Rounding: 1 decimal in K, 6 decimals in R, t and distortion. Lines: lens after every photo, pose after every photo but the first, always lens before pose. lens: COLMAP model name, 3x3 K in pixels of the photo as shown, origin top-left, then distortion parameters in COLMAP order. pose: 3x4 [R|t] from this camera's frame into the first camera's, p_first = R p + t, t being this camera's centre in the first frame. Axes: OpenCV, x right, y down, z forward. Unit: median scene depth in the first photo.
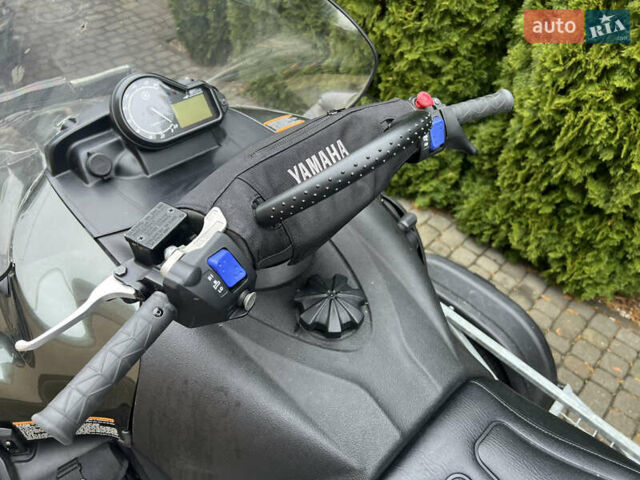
lens RADIAL K [[480.7, 0, 314.9], [0, 480.7, 238.7], [0, 0, 1]] dist [0.047313, -0.057766]
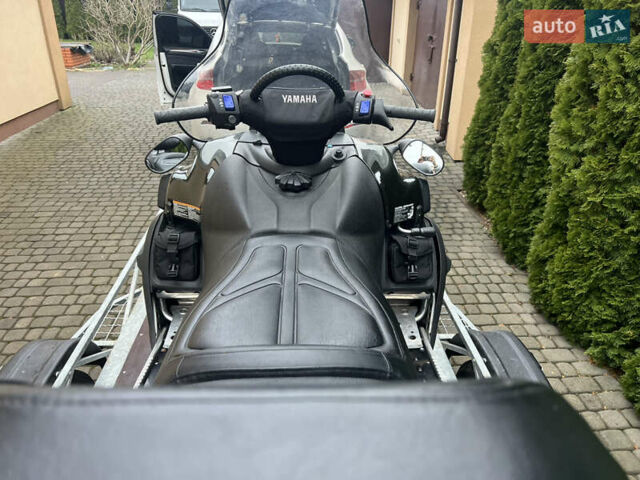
lens RADIAL K [[480.7, 0, 330.4], [0, 480.7, 239.9], [0, 0, 1]] dist [0.047313, -0.057766]
pose [[0.750991, 0.264422, -0.605057, 0.483065], [-0.466809, 0.860681, -0.203265, 0.233559], [0.467013, 0.435096, 0.769799, -0.114337]]
